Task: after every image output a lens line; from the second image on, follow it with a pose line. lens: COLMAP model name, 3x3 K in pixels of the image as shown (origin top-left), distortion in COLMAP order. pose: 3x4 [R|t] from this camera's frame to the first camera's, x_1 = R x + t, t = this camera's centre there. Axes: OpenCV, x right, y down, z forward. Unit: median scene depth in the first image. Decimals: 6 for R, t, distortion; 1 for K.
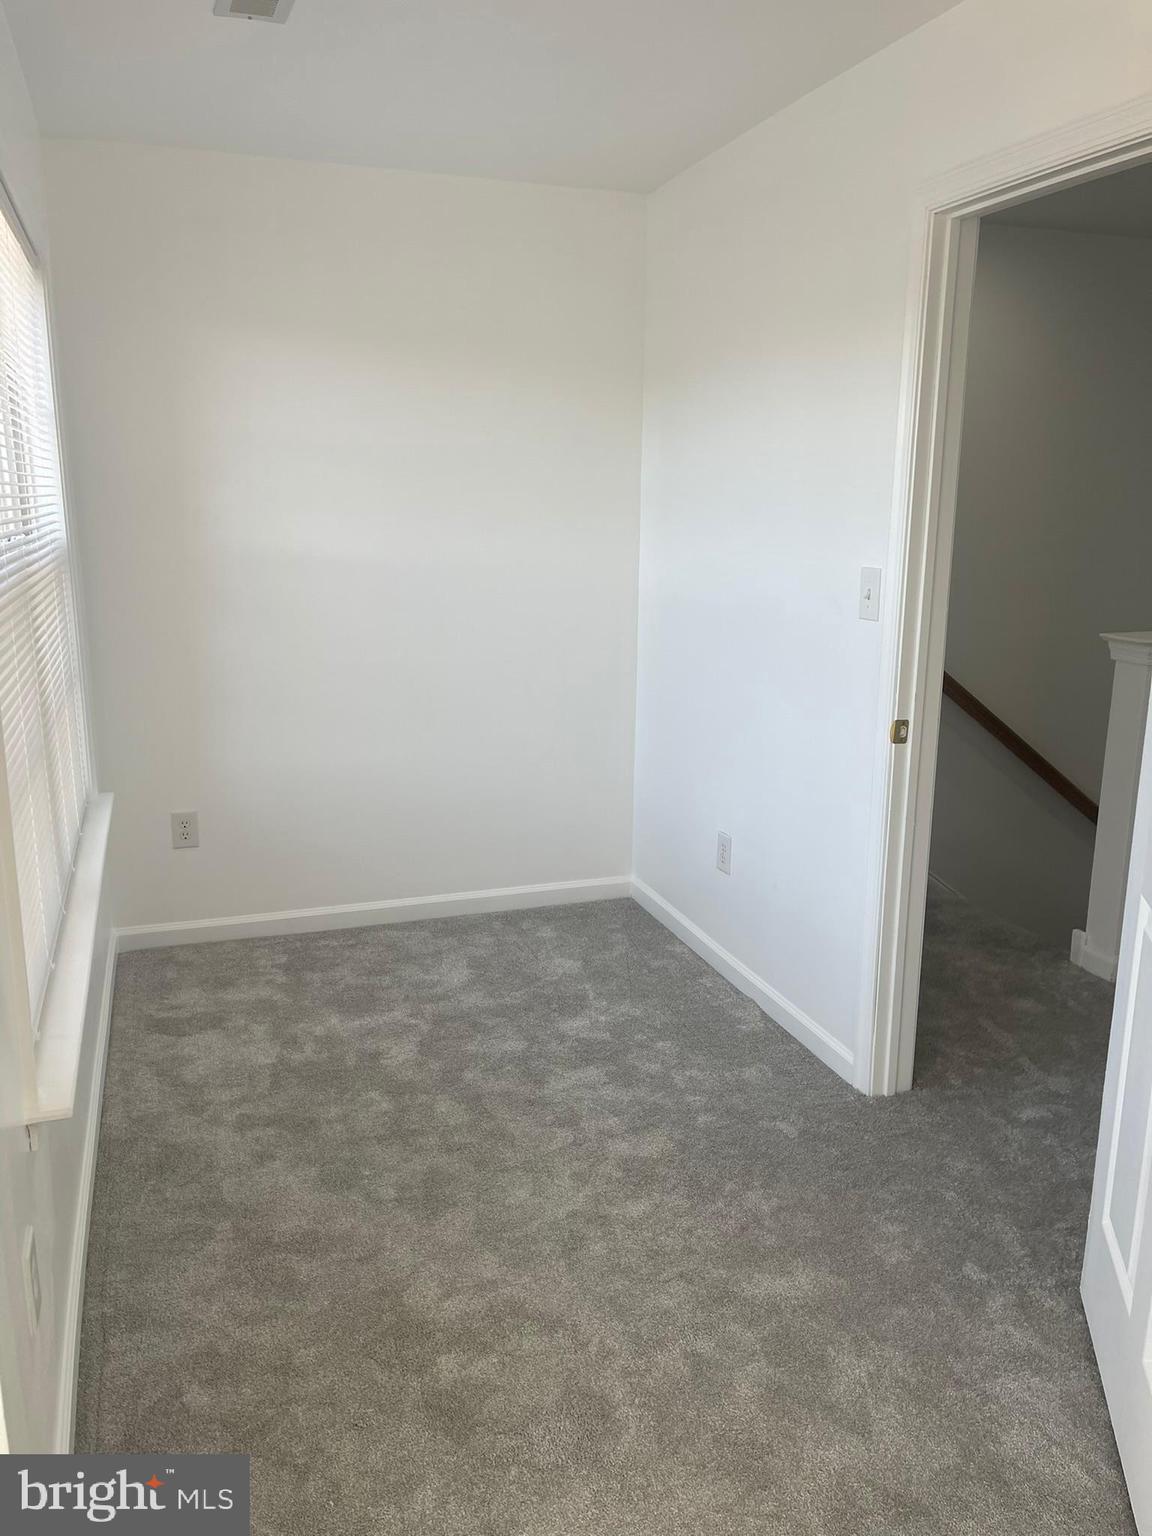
lens RADIAL K [[1151.0, 0, 572.7], [0, 1151.0, 755.7], [0, 0, 1]] dist [0.052134, -0.053537]
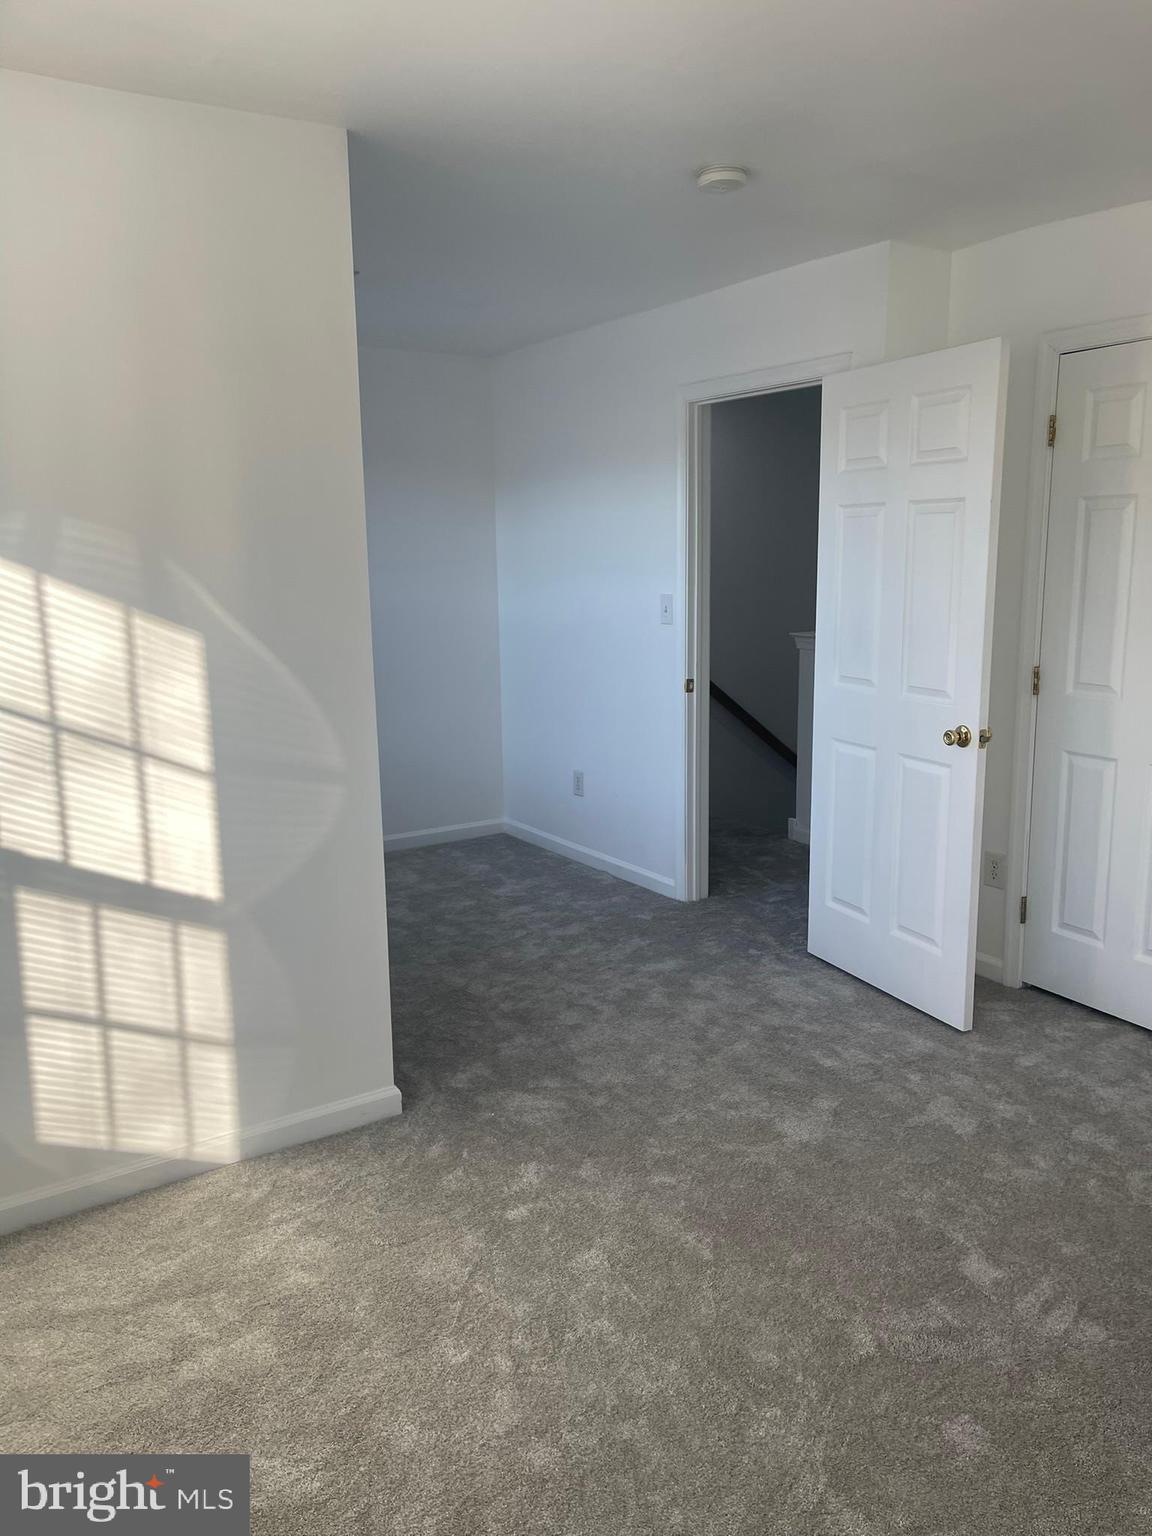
lens RADIAL K [[1151.0, 0, 576.5], [0, 1151.0, 775.1], [0, 0, 1]] dist [0.052134, -0.053537]
pose [[0.970016, -0.067900, 0.233365, -0.294194], [0.075470, 0.996868, -0.023650, 0.139068], [-0.231029, 0.040553, 0.972101, -0.644084]]
